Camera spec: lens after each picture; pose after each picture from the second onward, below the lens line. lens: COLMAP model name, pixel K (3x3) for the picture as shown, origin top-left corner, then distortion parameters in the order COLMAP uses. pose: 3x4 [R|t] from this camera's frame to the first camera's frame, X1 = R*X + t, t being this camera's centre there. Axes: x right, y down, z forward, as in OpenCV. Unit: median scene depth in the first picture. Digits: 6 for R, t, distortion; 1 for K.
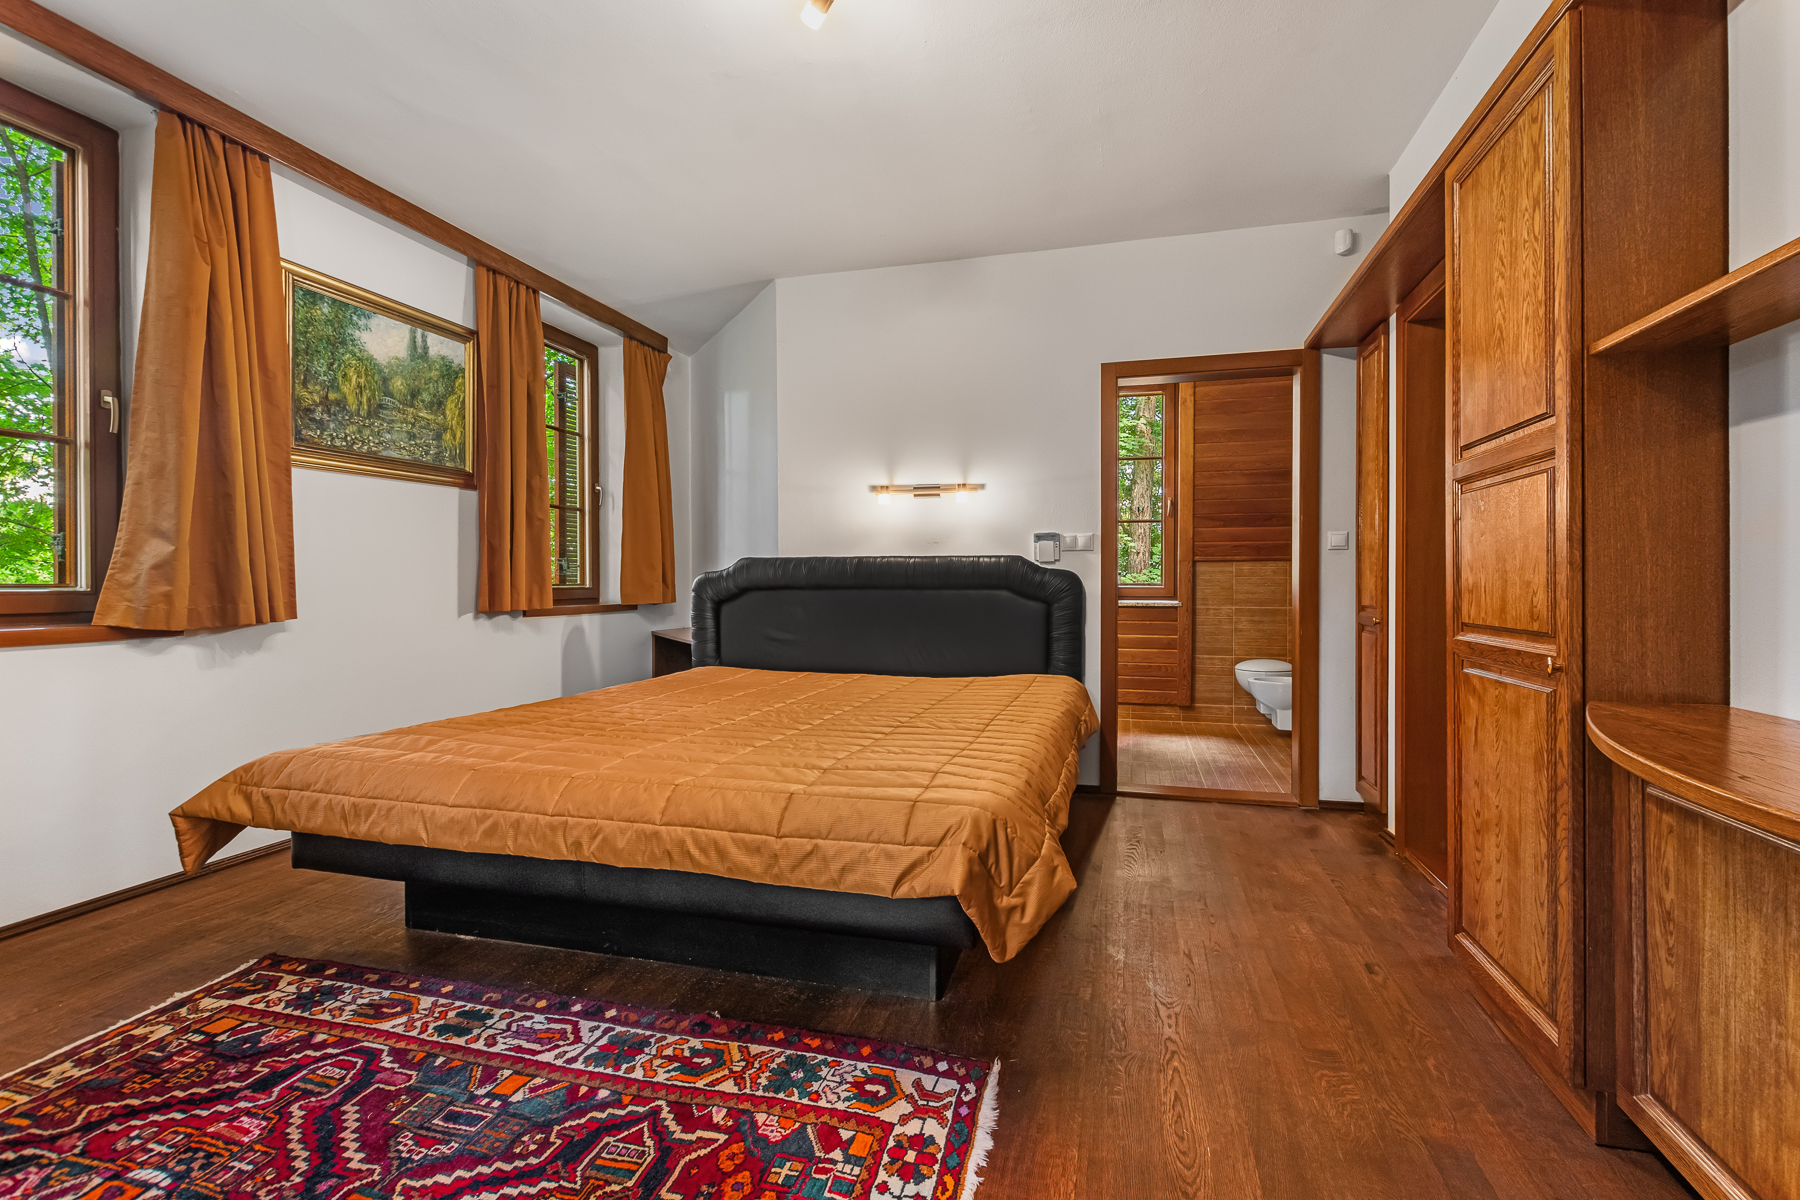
lens RADIAL K [[870.5, 0, 907.3], [0, 870.5, 592.6], [0, 0, 1]] dist [0.002453, 0.000148]
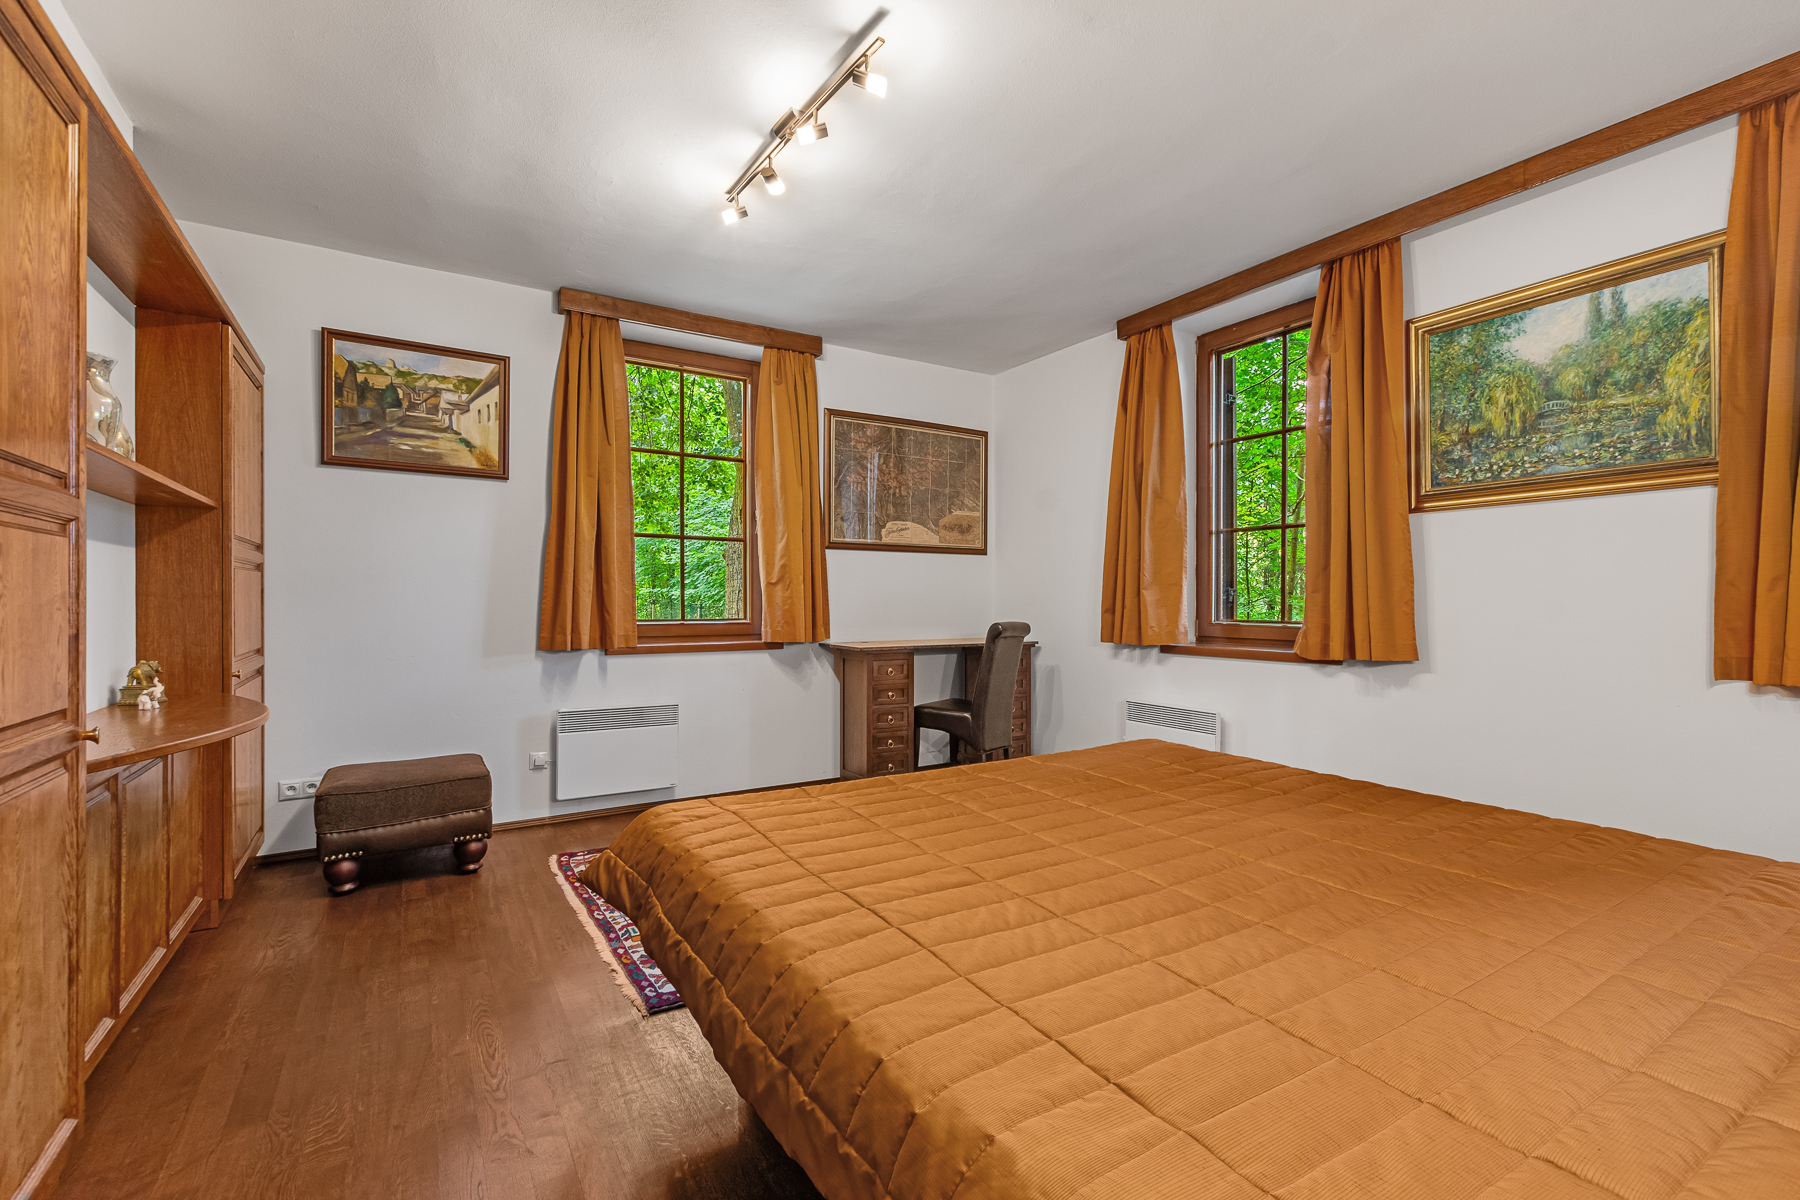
lens RADIAL K [[797.2, 0, 917.6], [0, 797.2, 597.8], [0, 0, 1]] dist [-0.001999, -0.000335]
pose [[-0.692004, -0.001835, -0.721892, 0.356701], [-0.006294, 0.999974, 0.003491, -0.040274], [0.721867, 0.006959, -0.691997, 1.109906]]
